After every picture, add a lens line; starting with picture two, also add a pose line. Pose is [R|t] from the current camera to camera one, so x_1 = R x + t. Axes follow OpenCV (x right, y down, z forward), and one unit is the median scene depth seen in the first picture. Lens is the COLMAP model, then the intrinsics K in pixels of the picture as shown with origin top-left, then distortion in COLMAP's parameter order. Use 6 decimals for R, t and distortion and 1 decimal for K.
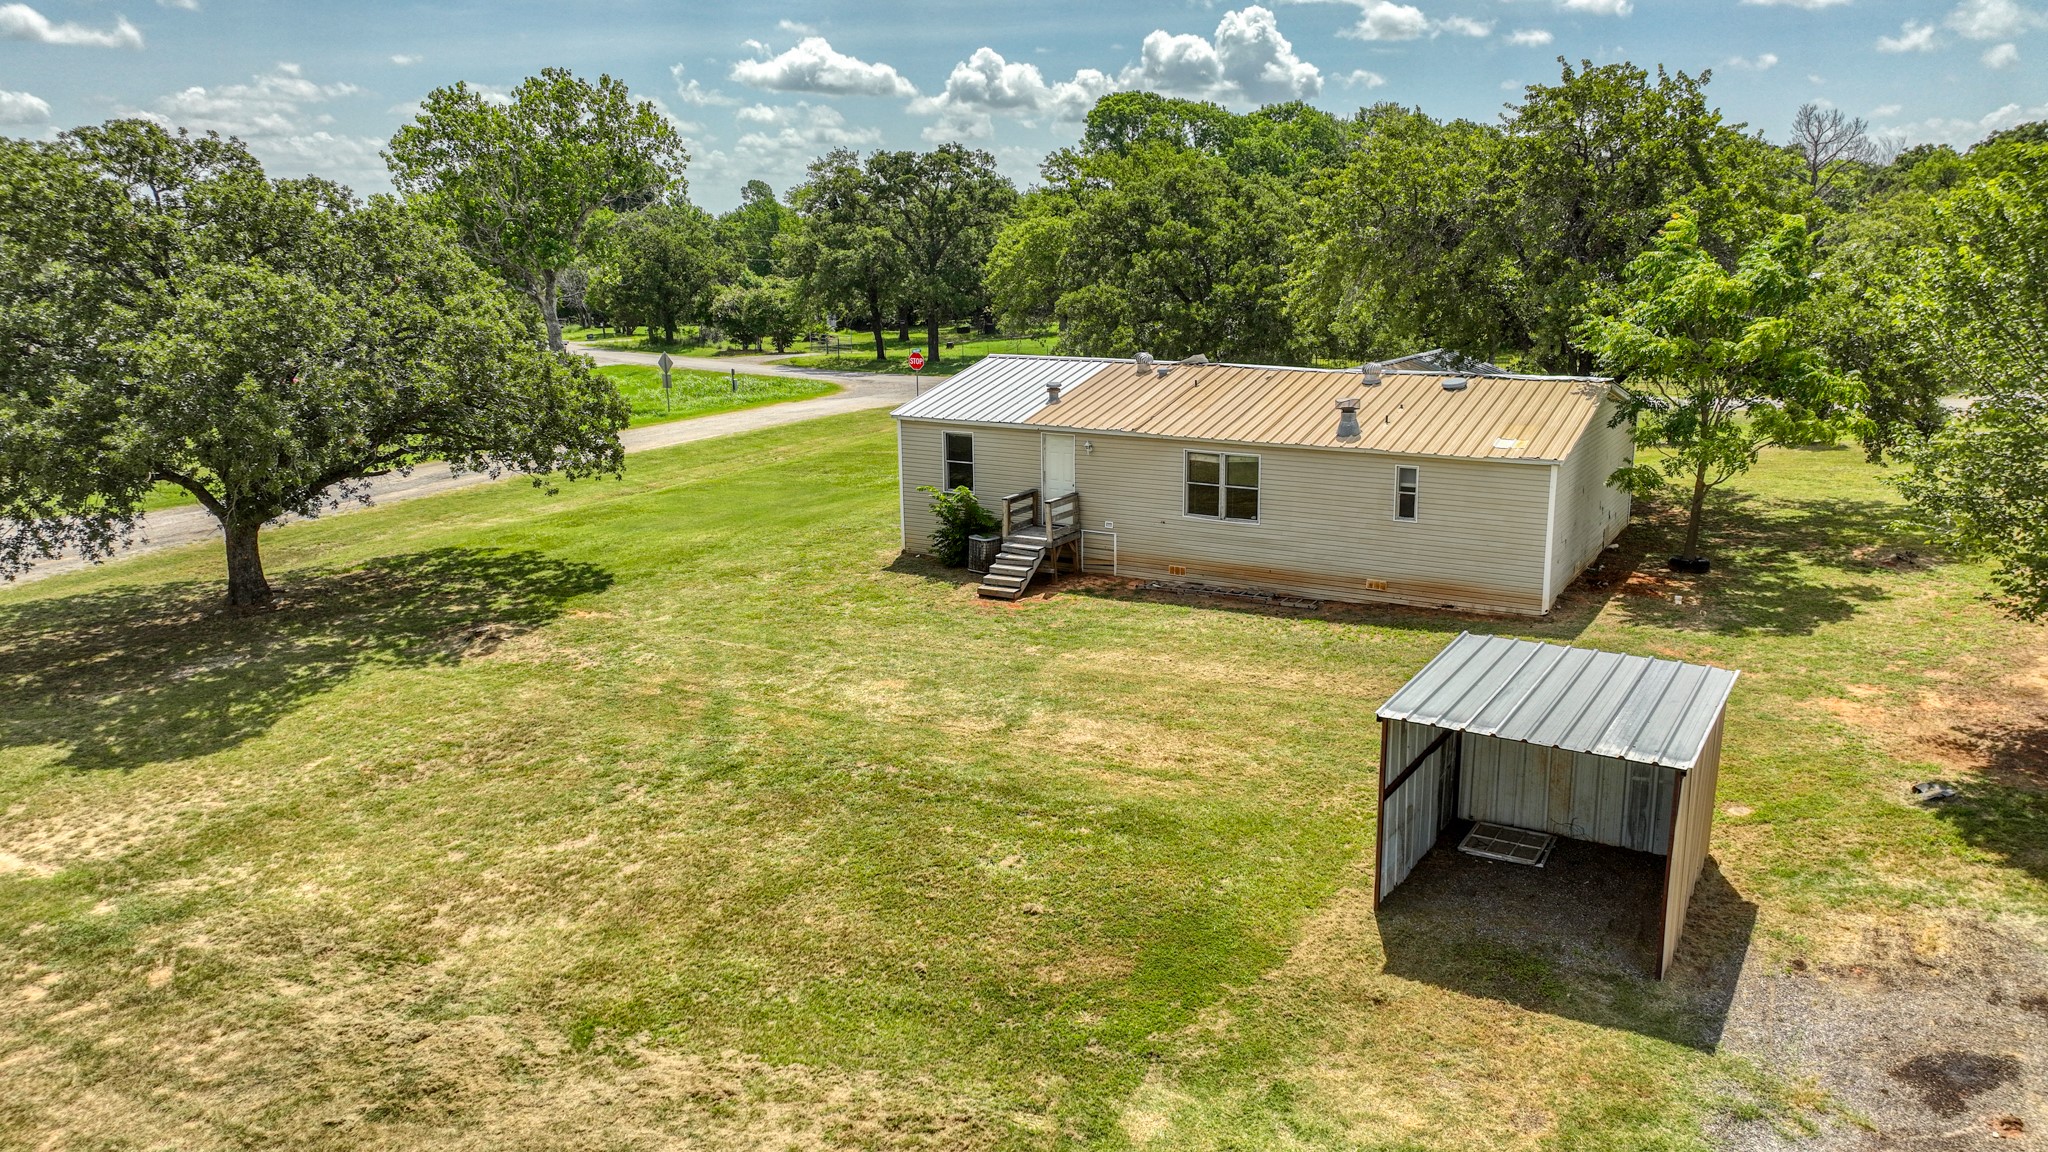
lens RADIAL K [[1440.1, 0, 1024.0], [0, 1440.1, 576.0], [0, 0, 1]] dist [0.034212, -0.001790]
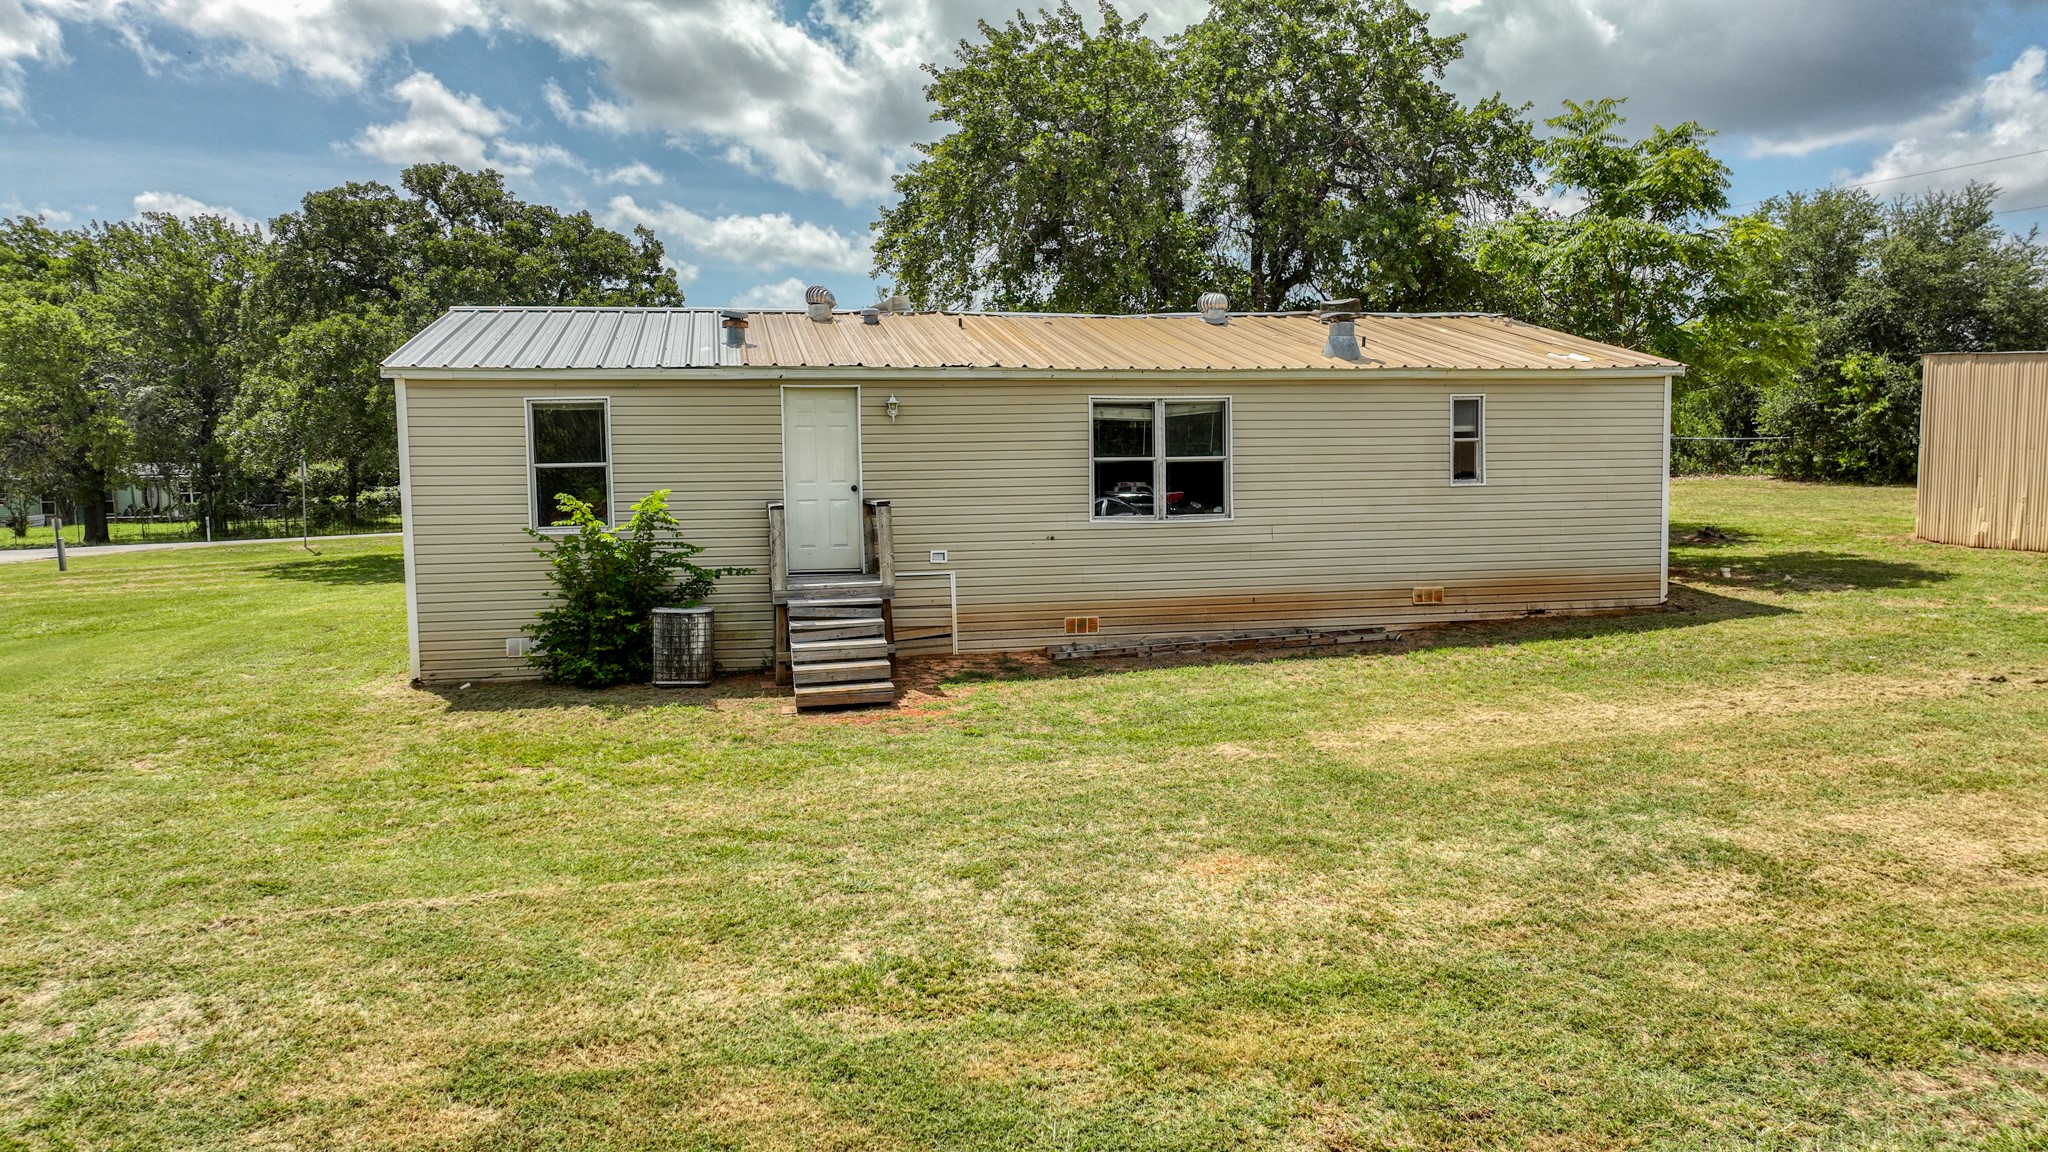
lens RADIAL K [[1427.2, 0, 1020.3], [0, 1427.2, 607.4], [0, 0, 1]] dist [0.004153, 0.003019]
pose [[0.729541, -0.070103, 0.680335, -0.258101], [0.162759, 0.983951, -0.073143, 0.023790], [-0.664289, 0.164091, 0.729242, 0.579779]]
